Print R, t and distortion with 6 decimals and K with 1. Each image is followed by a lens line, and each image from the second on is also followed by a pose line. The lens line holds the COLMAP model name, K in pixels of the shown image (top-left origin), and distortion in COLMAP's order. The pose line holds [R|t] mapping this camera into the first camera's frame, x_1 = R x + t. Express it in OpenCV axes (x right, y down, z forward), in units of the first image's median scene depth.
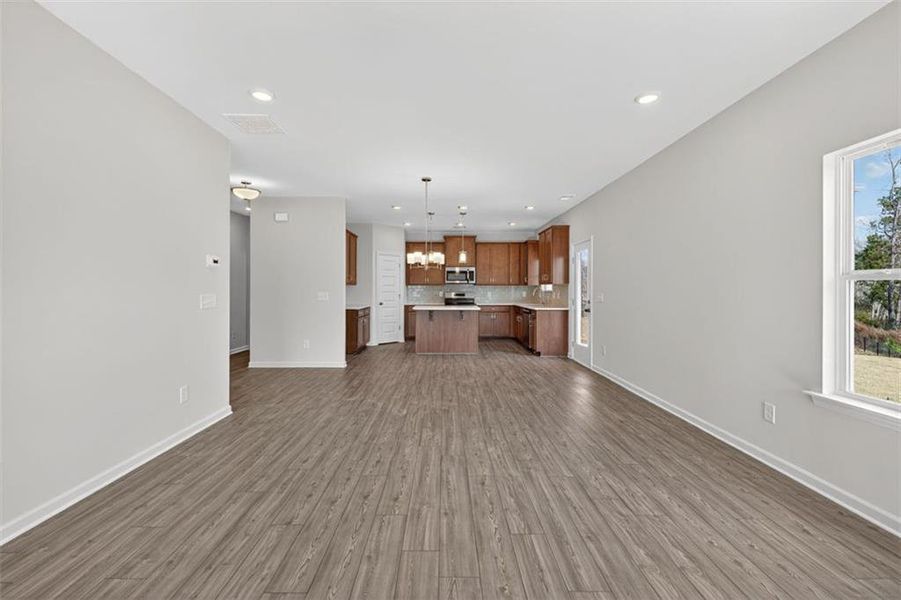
lens RADIAL K [[377.7, 0, 446.1], [0, 377.7, 292.2], [0, 0, 1]] dist [0.008390, -0.002100]
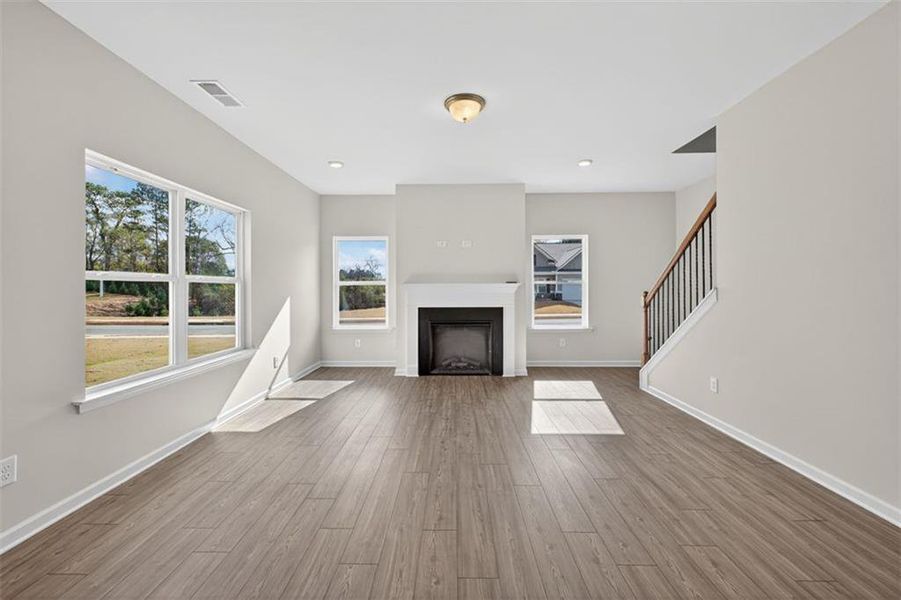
lens RADIAL K [[377.7, 0, 450.1], [0, 377.7, 288.5], [0, 0, 1]] dist [0.008390, -0.002100]
pose [[-0.999871, -0.000489, 0.016053, 0.042934], [-0.000390, 0.999981, 0.006187, -0.008094], [-0.016056, 0.006180, -0.999852, 1.285346]]
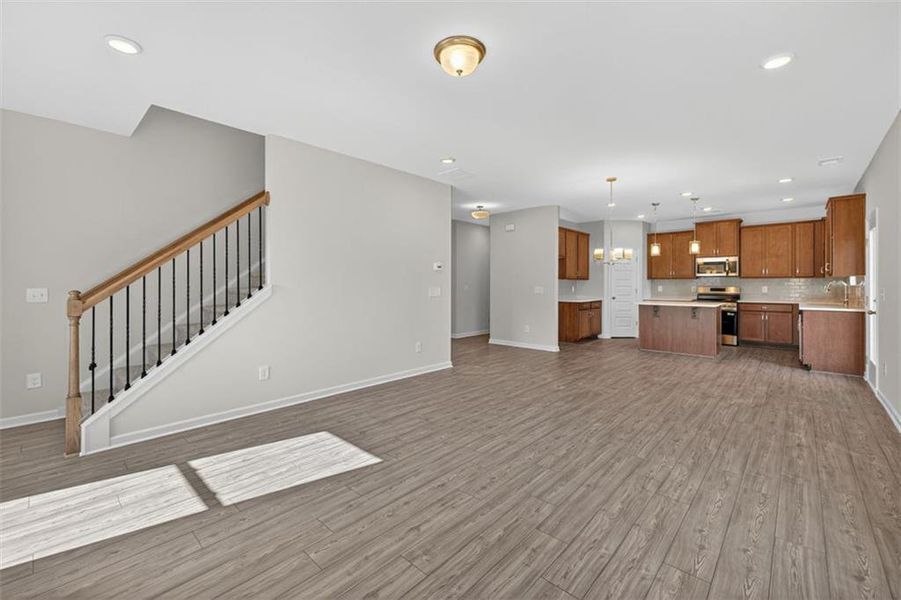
lens RADIAL K [[377.7, 0, 450.0], [0, 377.7, 283.5], [0, 0, 1]] dist [0.008390, -0.002100]
pose [[0.734315, -0.004221, -0.678795, 0.481677], [-0.001802, 0.999965, -0.008167, 0.002328], [0.678806, 0.007220, 0.734282, -0.114833]]
